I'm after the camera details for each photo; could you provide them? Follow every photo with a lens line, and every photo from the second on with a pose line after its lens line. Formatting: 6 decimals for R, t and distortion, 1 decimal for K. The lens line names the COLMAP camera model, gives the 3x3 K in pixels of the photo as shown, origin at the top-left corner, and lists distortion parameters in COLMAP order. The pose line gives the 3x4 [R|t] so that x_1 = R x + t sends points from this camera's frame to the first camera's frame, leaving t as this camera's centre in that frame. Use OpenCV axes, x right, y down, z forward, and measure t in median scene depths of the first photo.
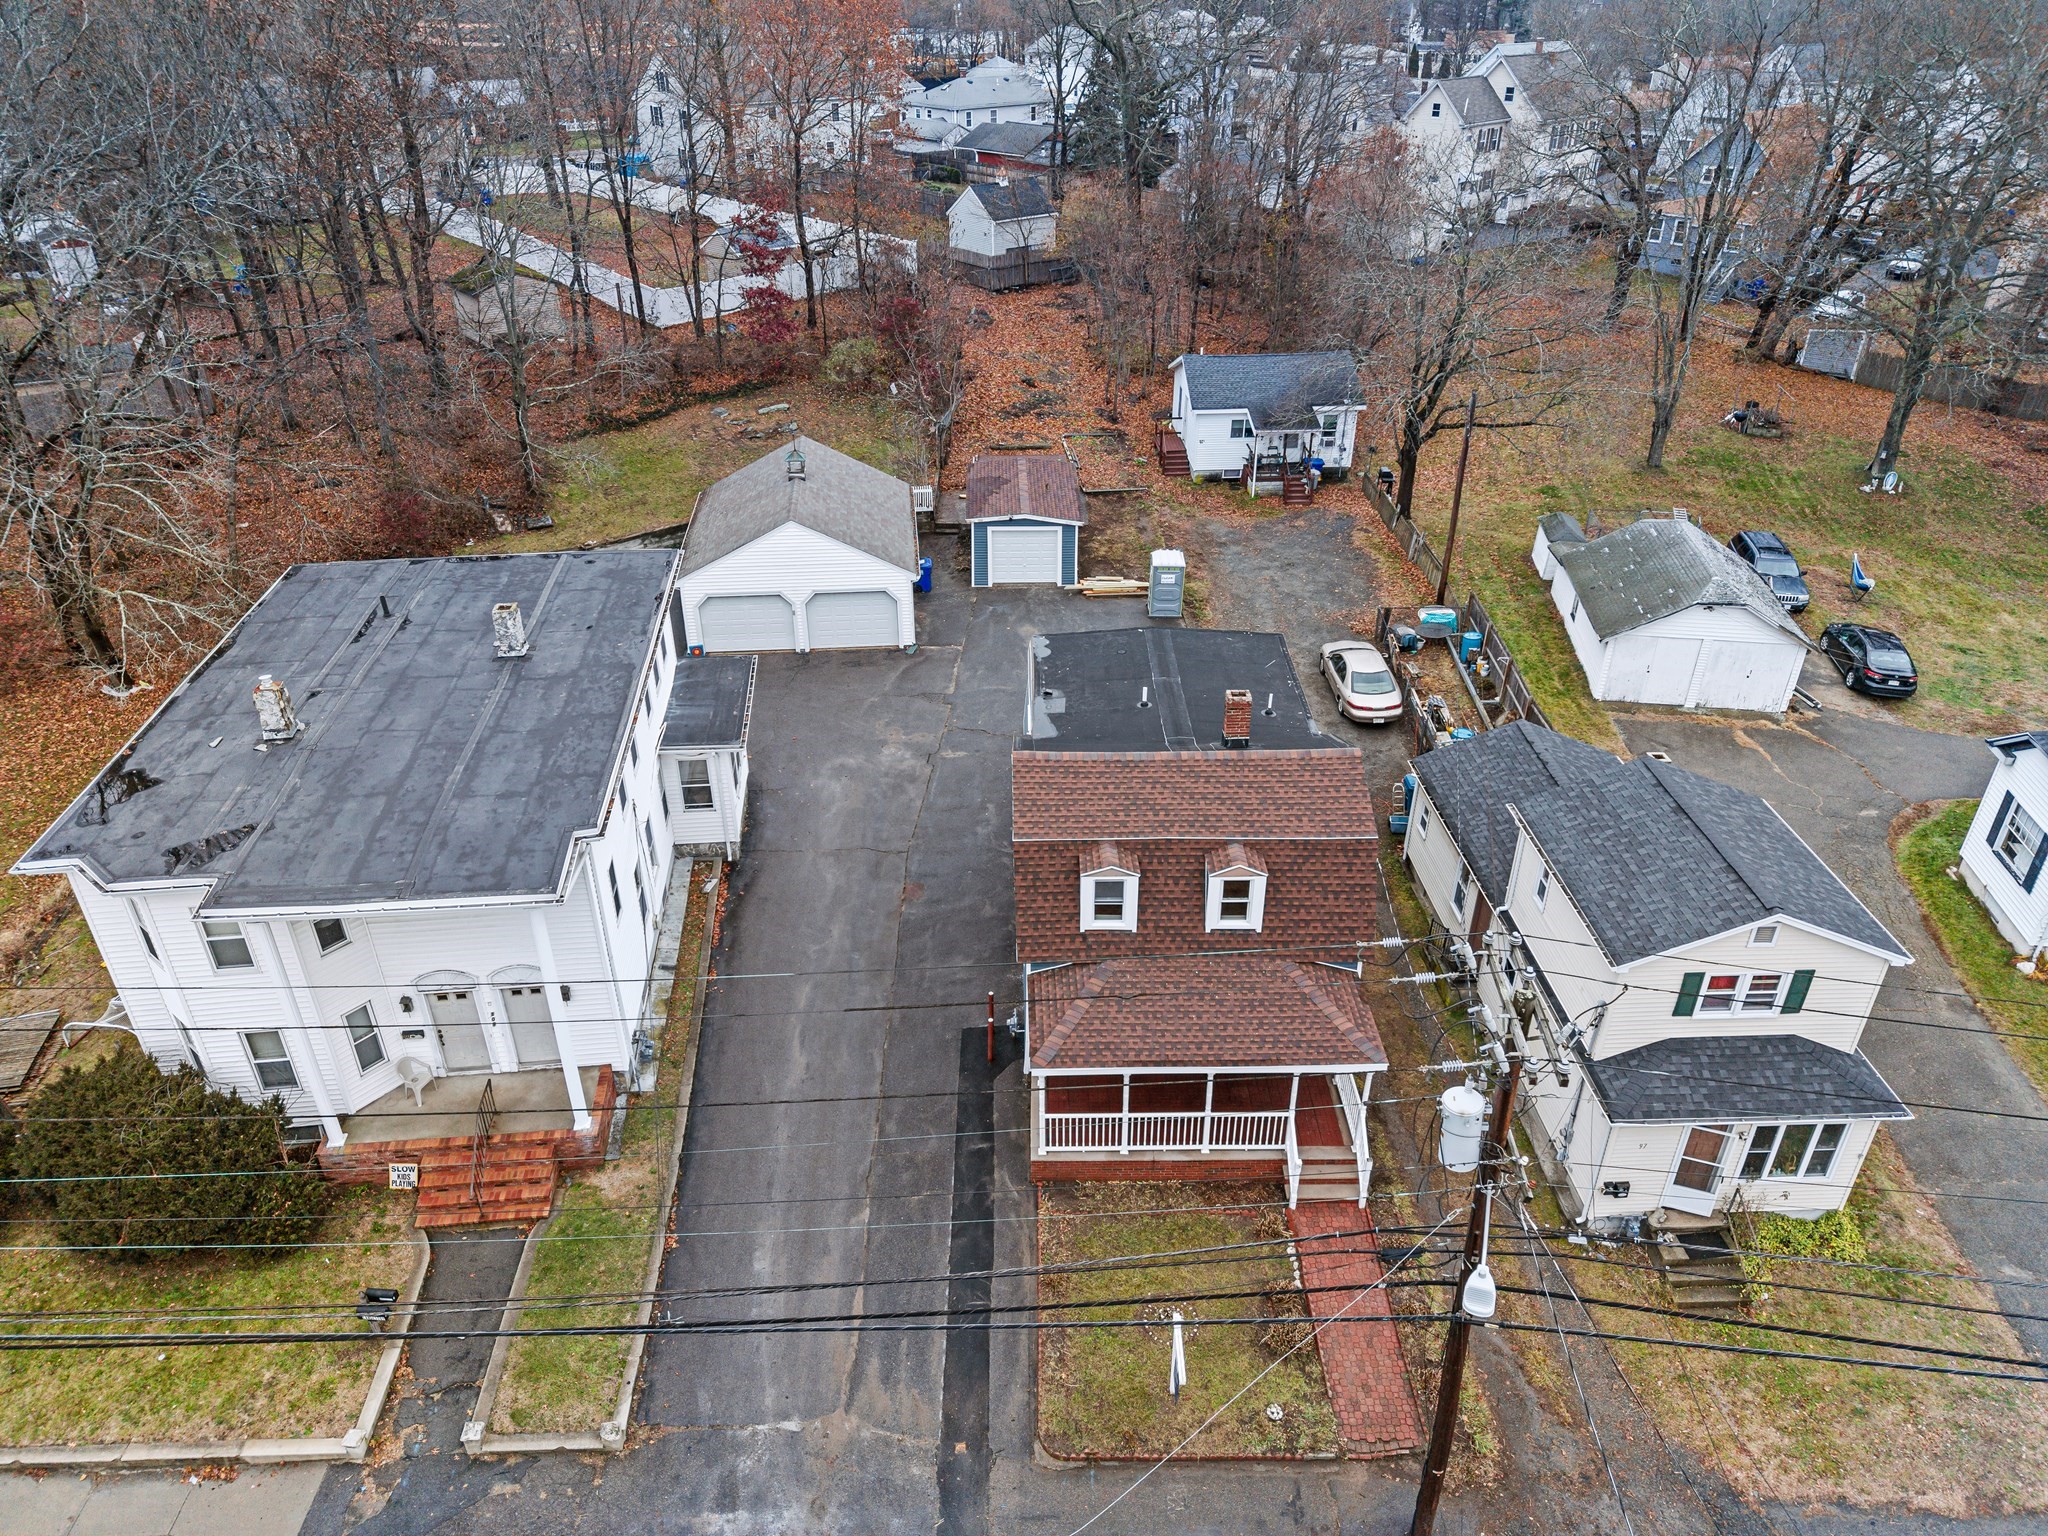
lens RADIAL K [[1388.3, 0, 1027.8], [0, 1388.3, 713.9], [0, 0, 1]] dist [0.035396, -0.044432]
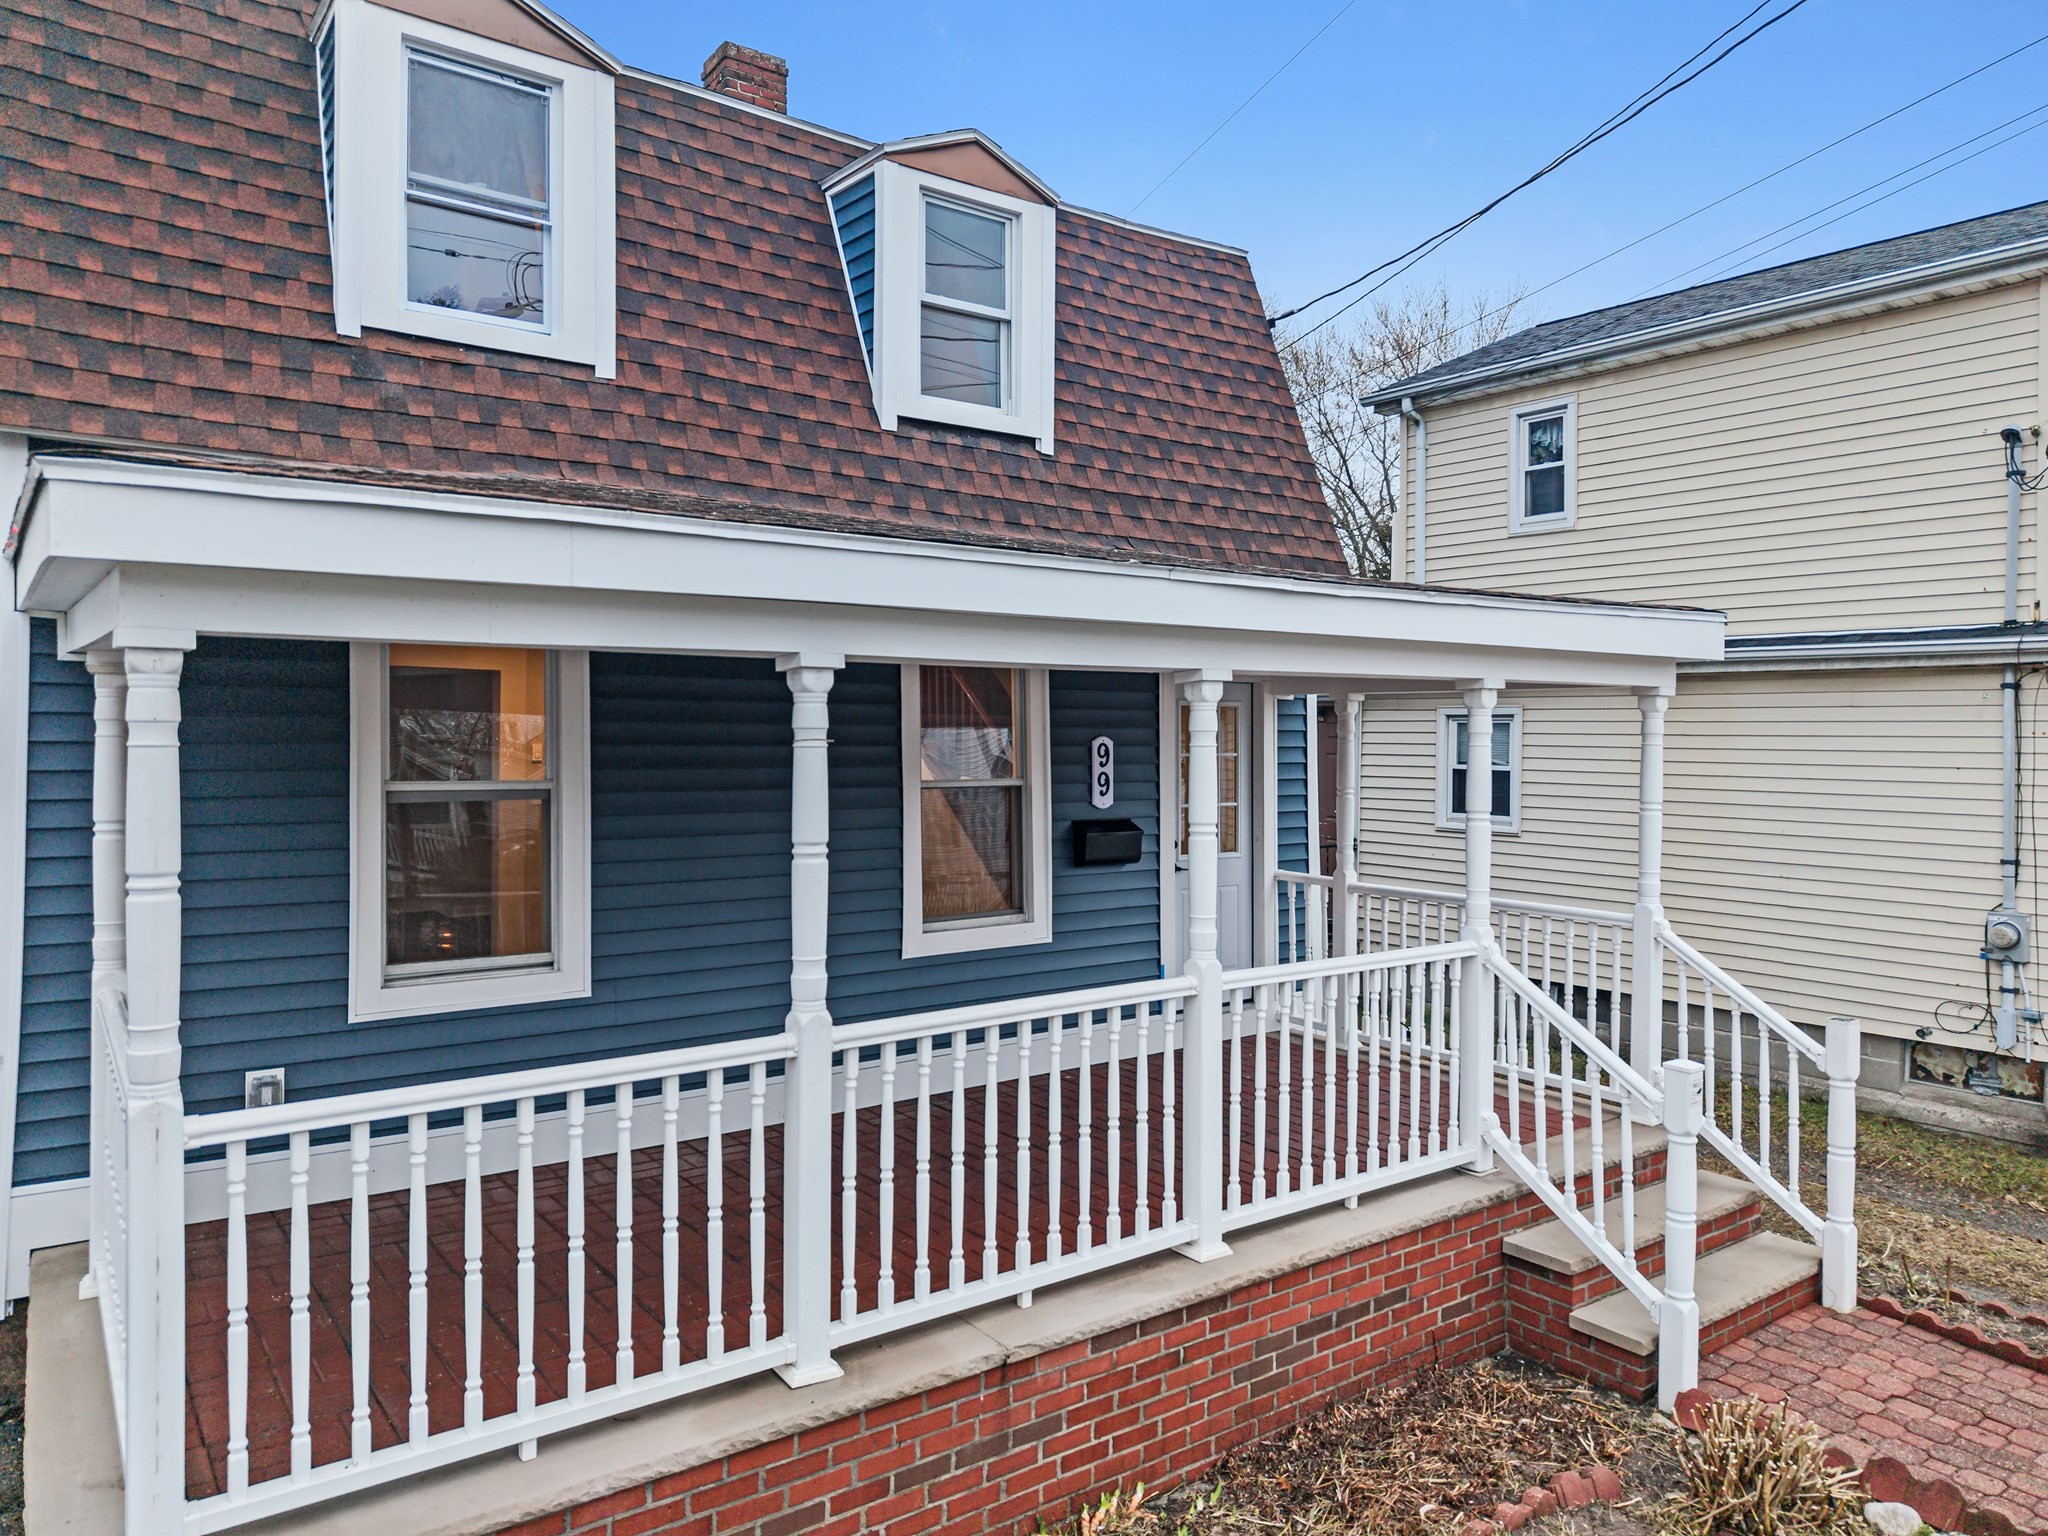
lens RADIAL K [[1382.0, 0, 1014.8], [0, 1382.0, 733.9], [0, 0, 1]] dist [0.031864, -0.044335]
pose [[0.813816, 0.003900, 0.581109, 0.001502], [0.267041, 0.885635, -0.379921, 0.315341], [-0.516132, 0.464366, 0.719702, 0.850627]]
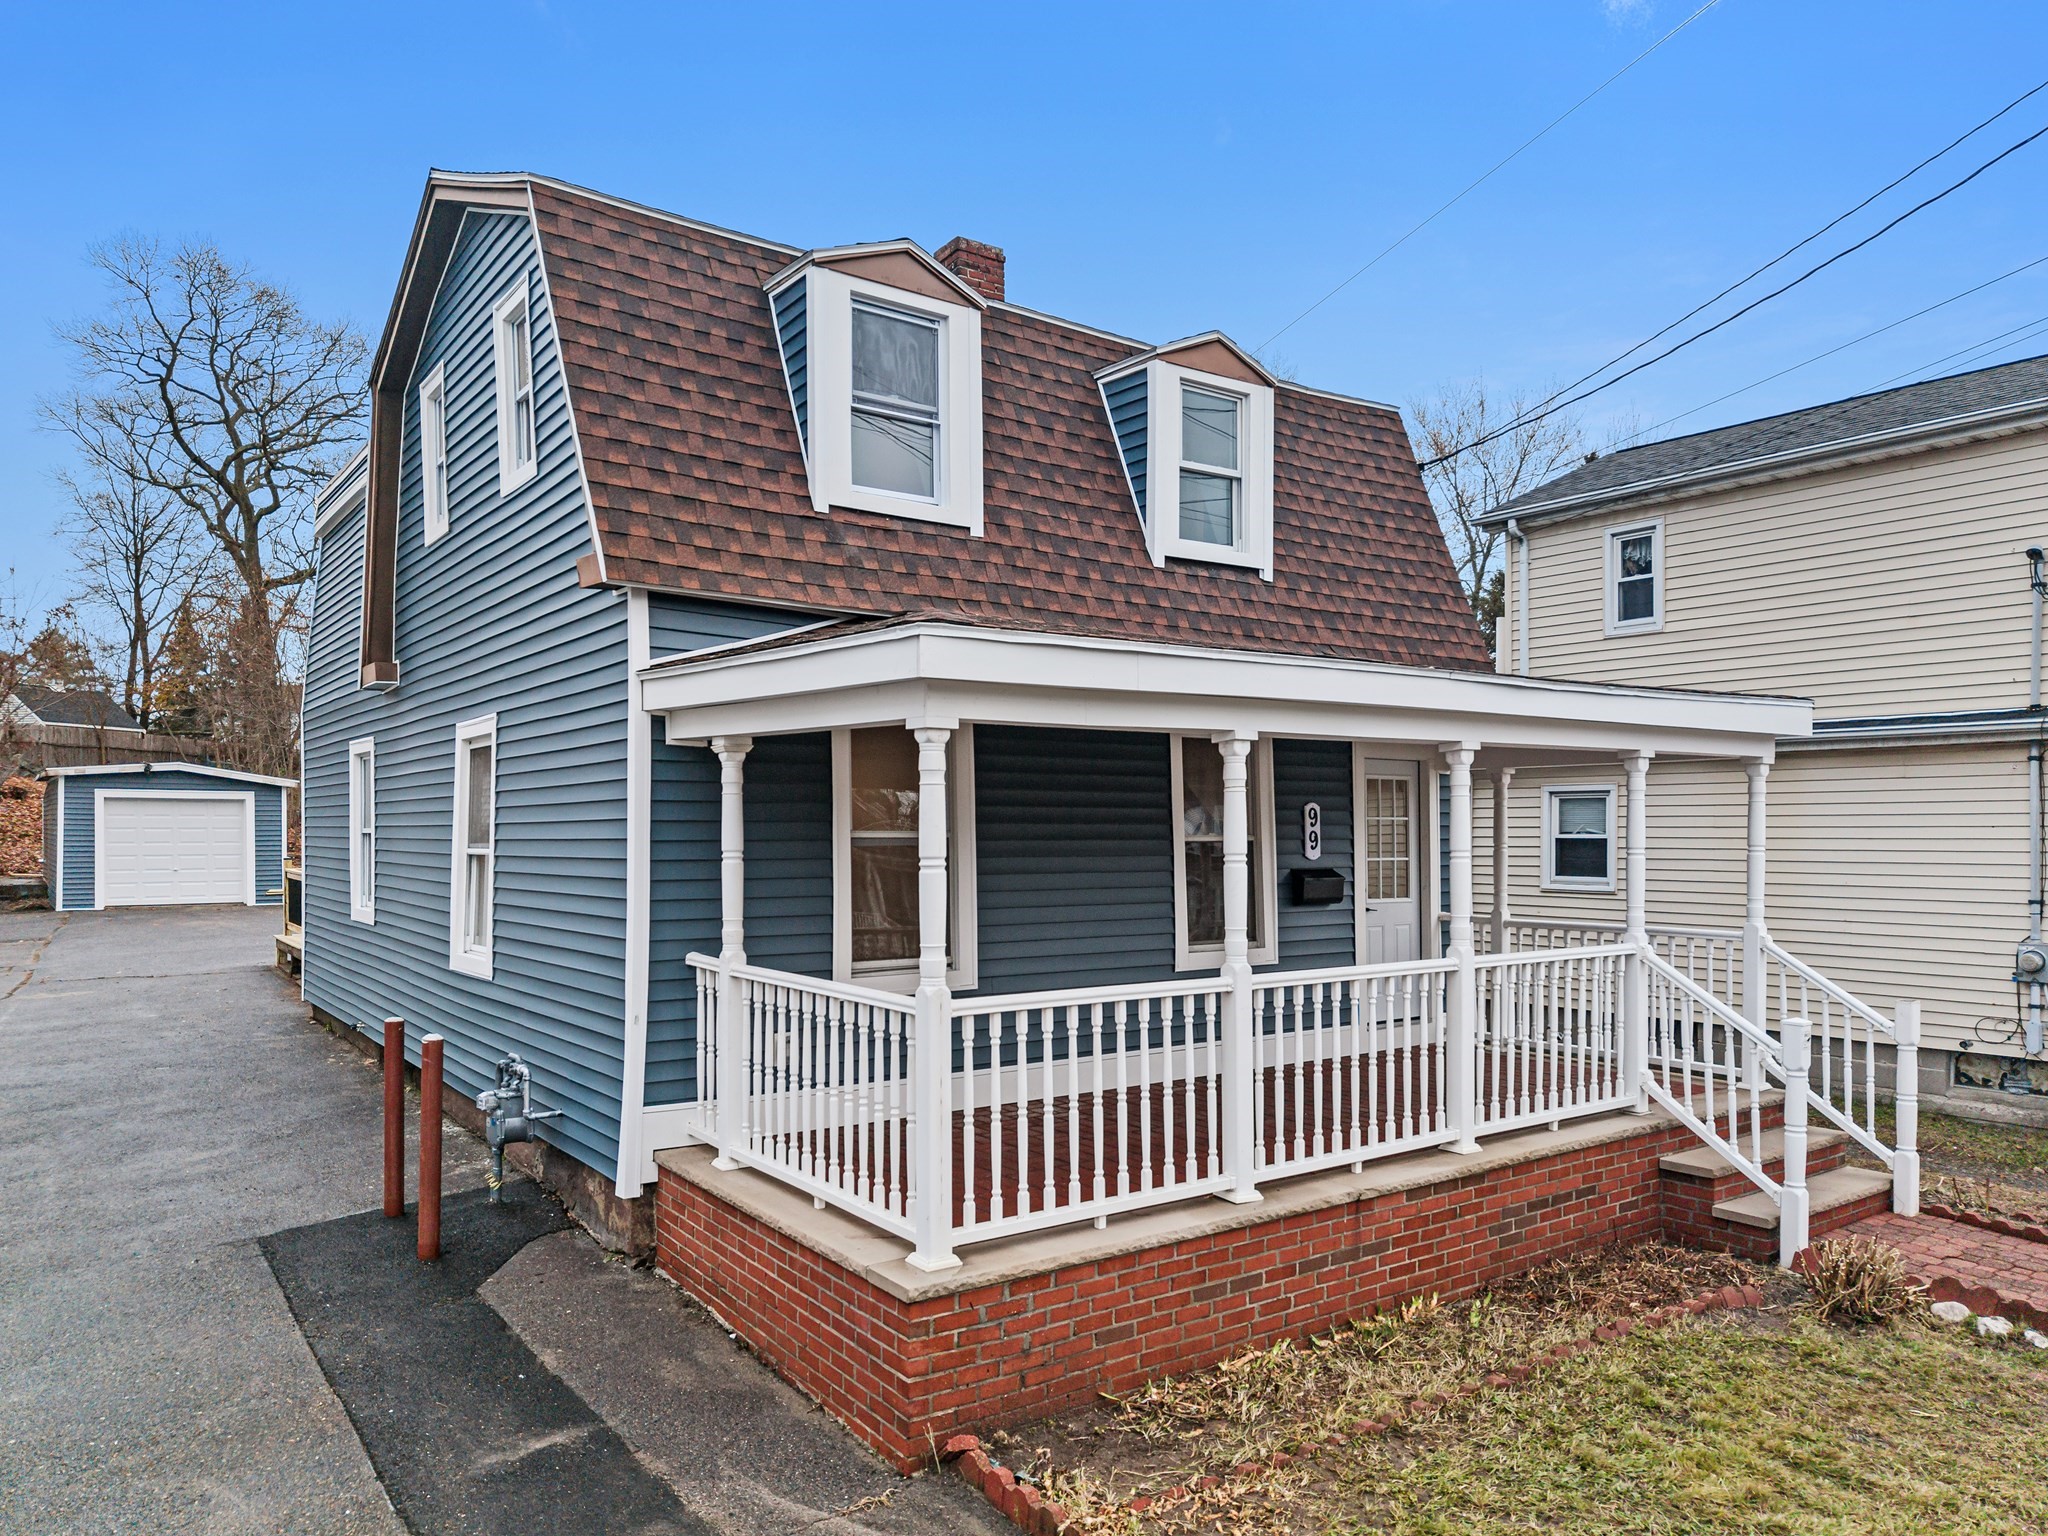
lens RADIAL K [[1388.1, 0, 1017.3], [0, 1388.1, 837.5], [0, 0, 1]] dist [0.034387, -0.042983]
pose [[0.821458, -0.005651, 0.570241, -0.089565], [0.269896, 0.884723, -0.380029, 0.337931], [-0.502358, 0.466084, 0.728287, 0.824314]]
